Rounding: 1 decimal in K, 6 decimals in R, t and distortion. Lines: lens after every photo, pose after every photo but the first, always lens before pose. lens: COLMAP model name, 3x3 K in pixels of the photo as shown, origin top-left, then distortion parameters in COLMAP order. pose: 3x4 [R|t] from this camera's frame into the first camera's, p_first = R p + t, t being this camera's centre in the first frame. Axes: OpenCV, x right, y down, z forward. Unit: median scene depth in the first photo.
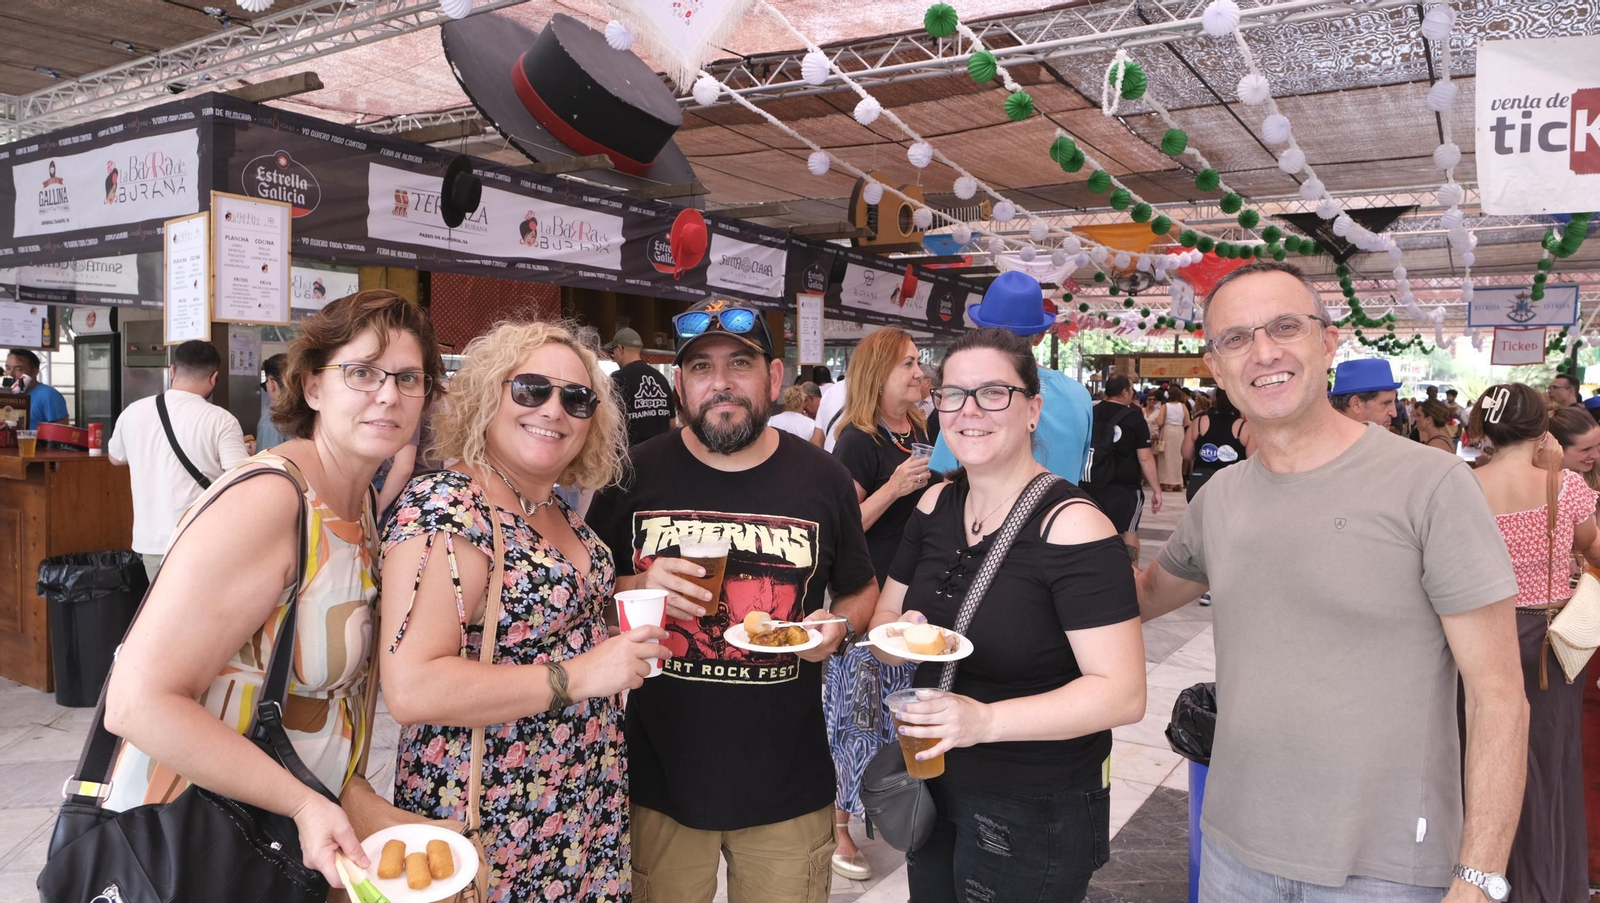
lens RADIAL K [[1081.9, 0, 788.4], [0, 1081.9, 443.6], [0, 0, 1]] dist [-0.028098, 0.017137]
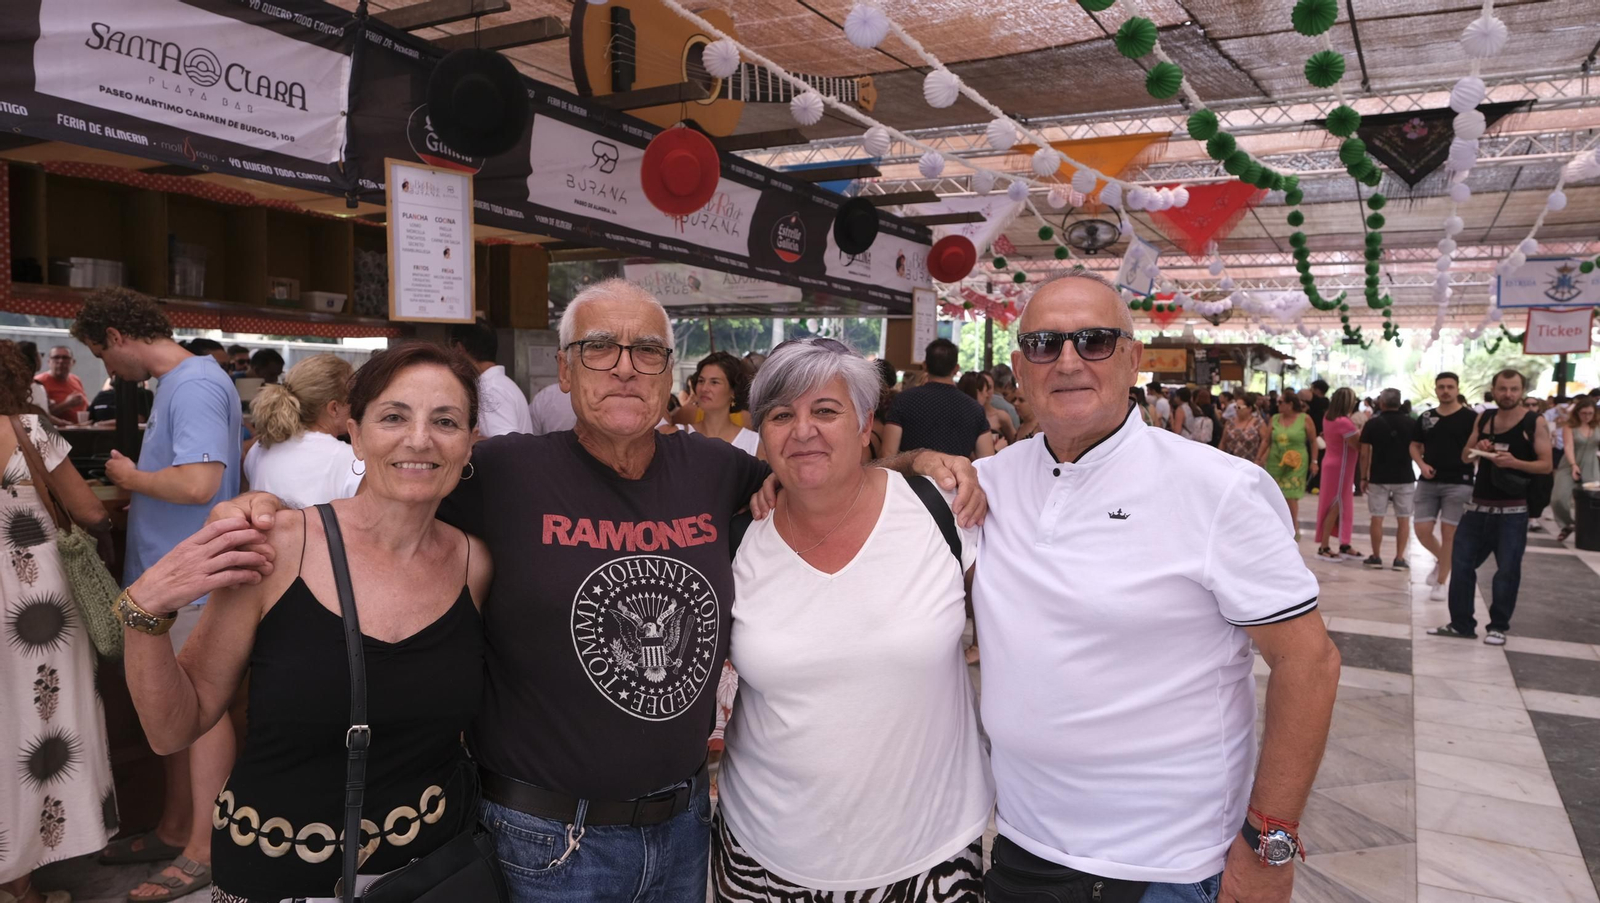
lens RADIAL K [[1081.9, 0, 809.1], [0, 1081.9, 438.1], [0, 0, 1]] dist [-0.028098, 0.017137]
pose [[0.997469, 0.001850, 0.071074, 0.131554], [-0.001893, 0.999998, 0.000543, -0.021639], [-0.071073, -0.000677, 0.997471, 0.479846]]
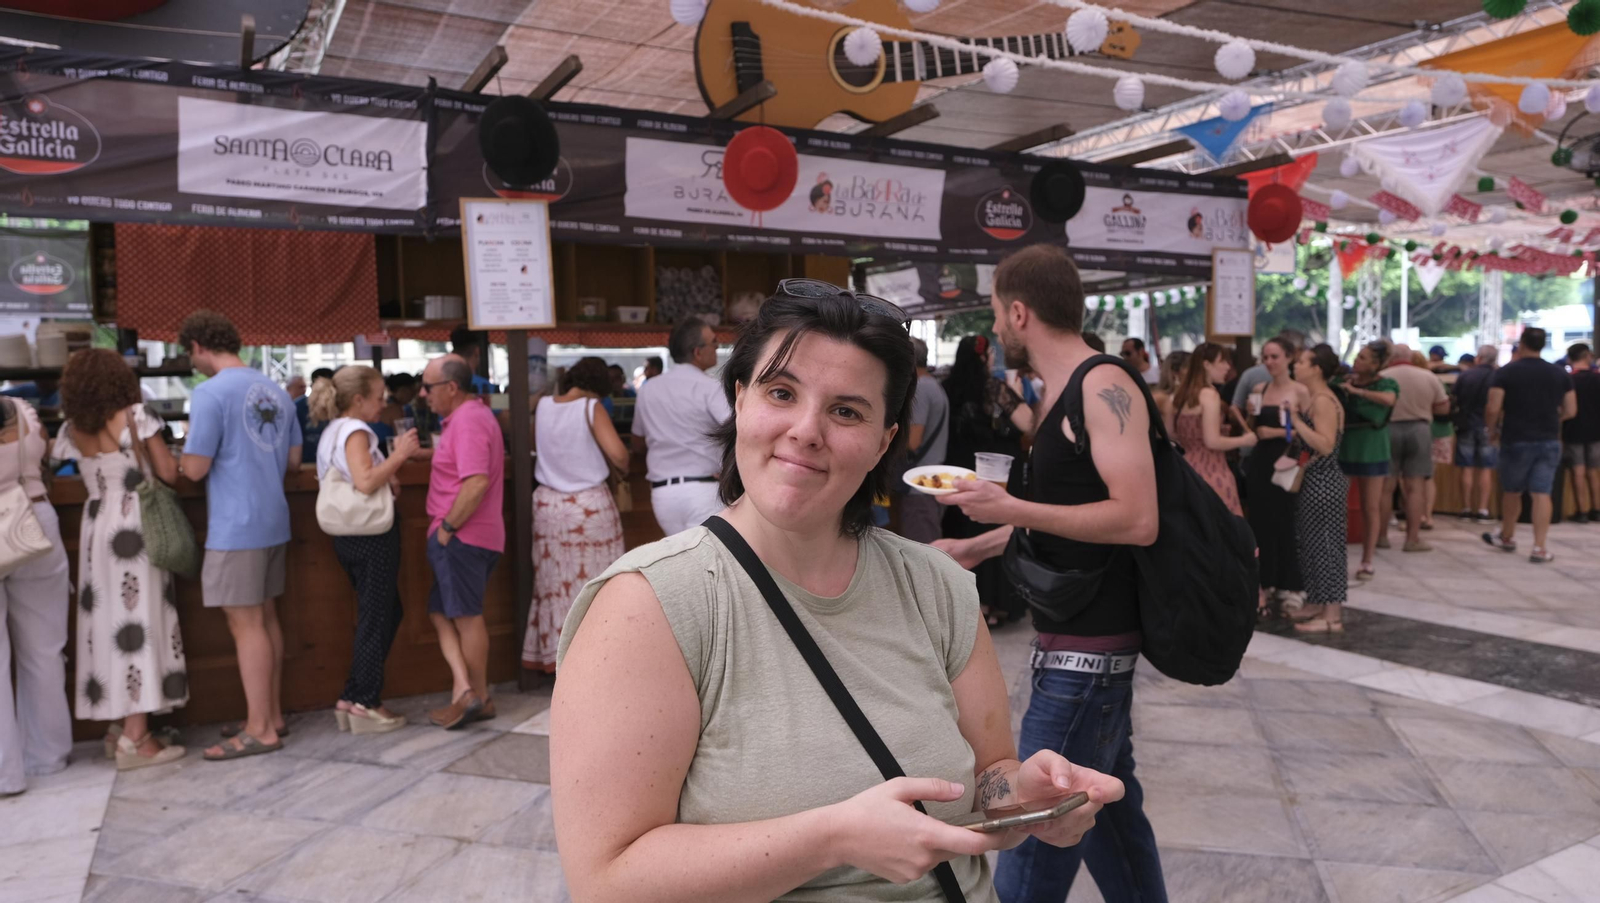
lens RADIAL K [[1081.9, 0, 803.4], [0, 1081.9, 446.1], [0, 0, 1]] dist [-0.028098, 0.017137]
pose [[0.880110, -0.007520, -0.474711, 0.365728], [0.013576, 0.999864, 0.009331, -0.014387], [0.474576, -0.014657, 0.880092, 0.526064]]
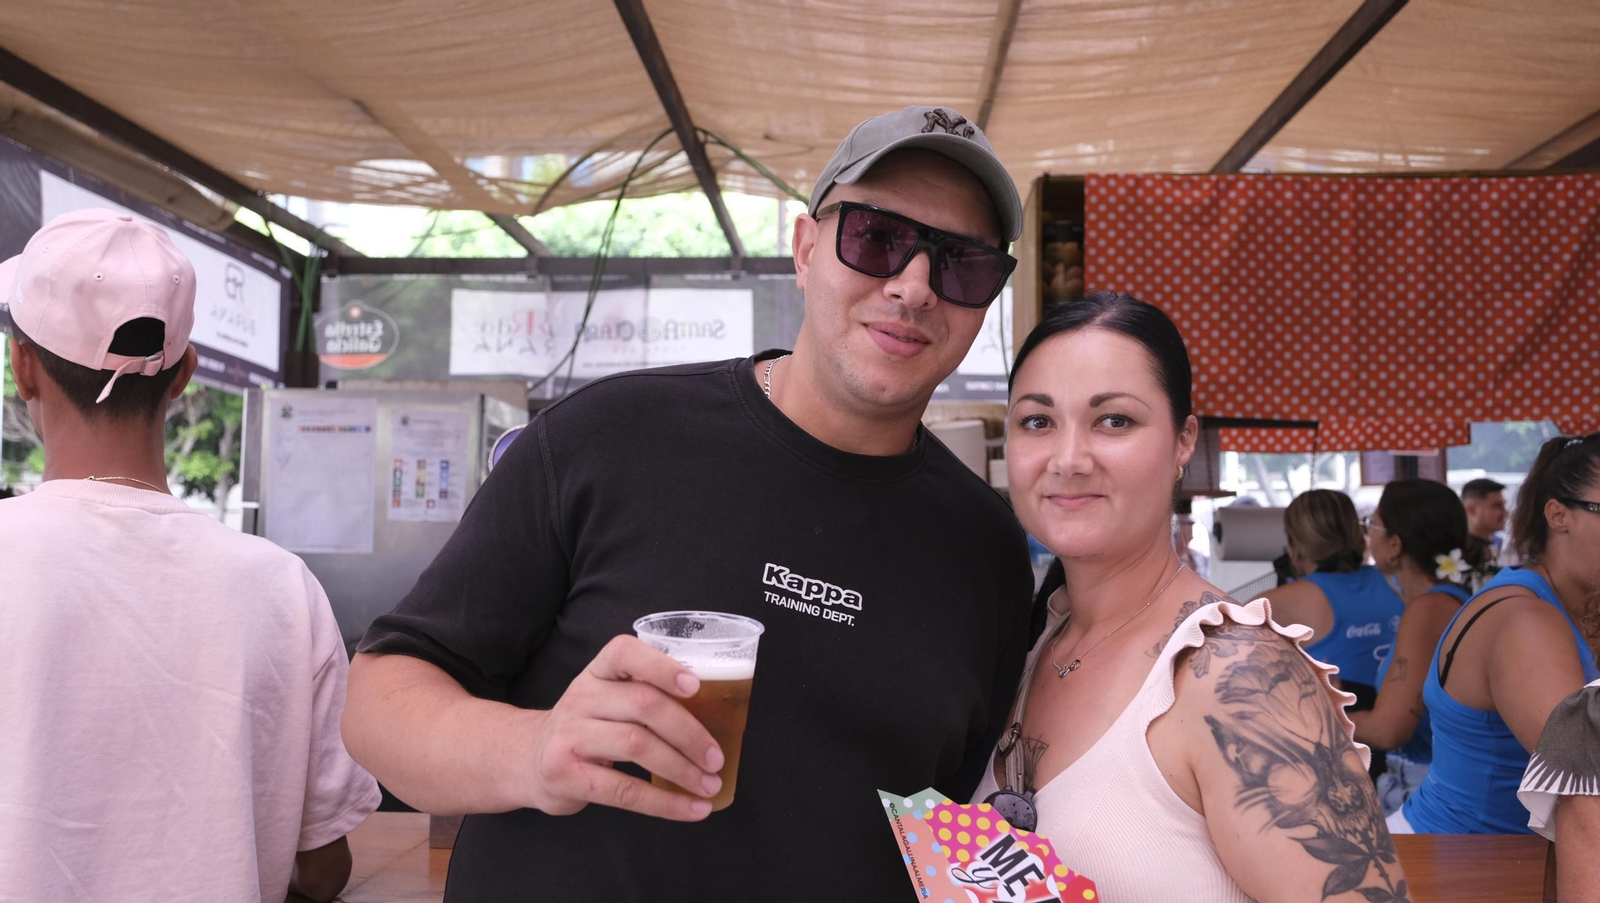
lens RADIAL K [[1443.3, 0, 805.0], [0, 1443.3, 455.0], [0, 0, 1]] dist [-0.009128, -0.004869]
pose [[0.509328, -0.064556, -0.858148, 0.007460], [-0.031595, 0.995107, -0.093611, -0.031026], [0.859993, 0.074792, 0.504796, 0.628815]]
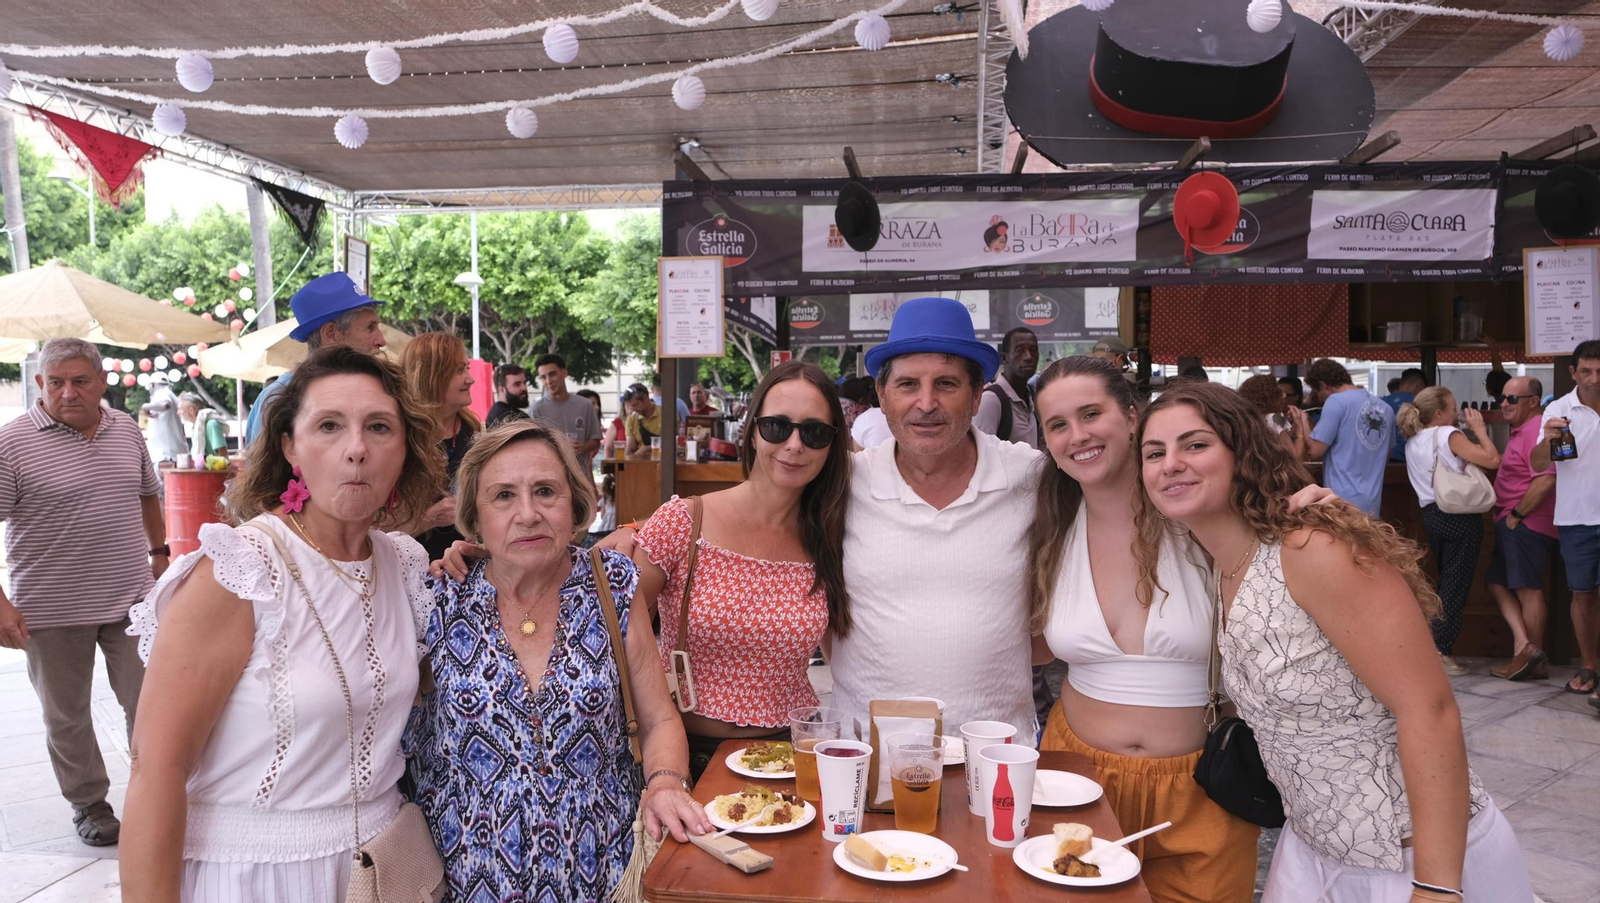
lens RADIAL K [[1185.6, 0, 798.0], [0, 1185.6, 454.5], [0, 0, 1]] dist [-0.022657, 0.009653]
pose [[0.450917, 0.014728, -0.892444, 0.397933], [-0.026457, 0.999645, 0.003129, -0.002390], [0.892174, 0.022201, 0.451147, 0.243563]]
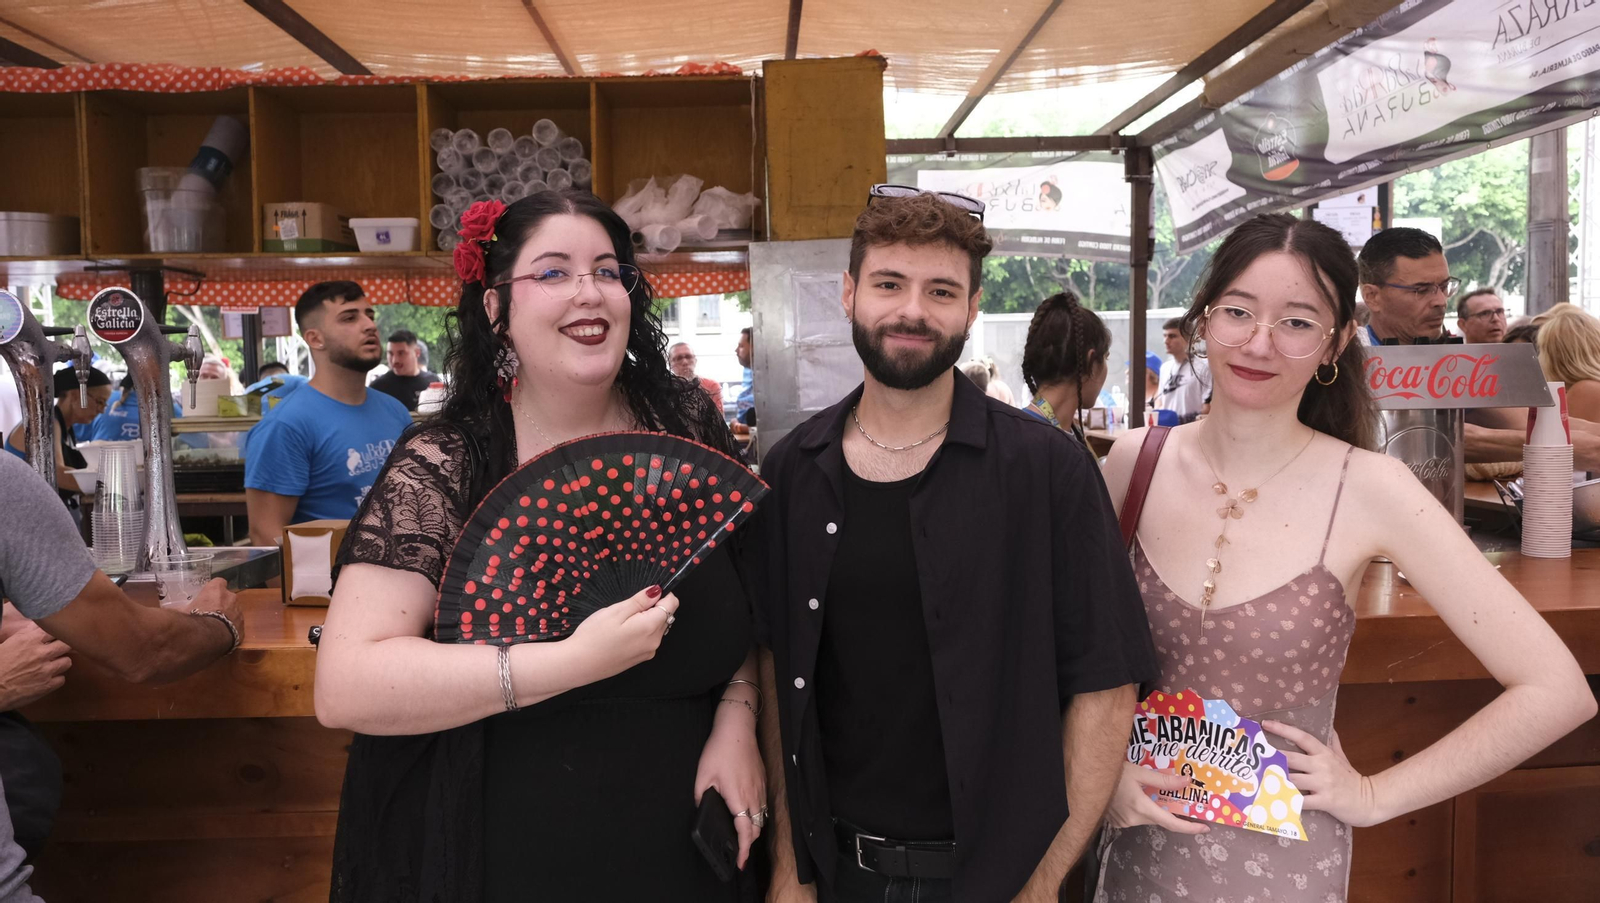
lens RADIAL K [[1118.5, 0, 804.8], [0, 1118.5, 449.0], [0, 0, 1]] dist [-0.011987, 0.002688]
pose [[0.572700, 0.029263, -0.819243, 0.285848], [-0.001812, 0.999405, 0.034431, -0.043858], [0.819763, -0.018234, 0.572412, 1.058009]]
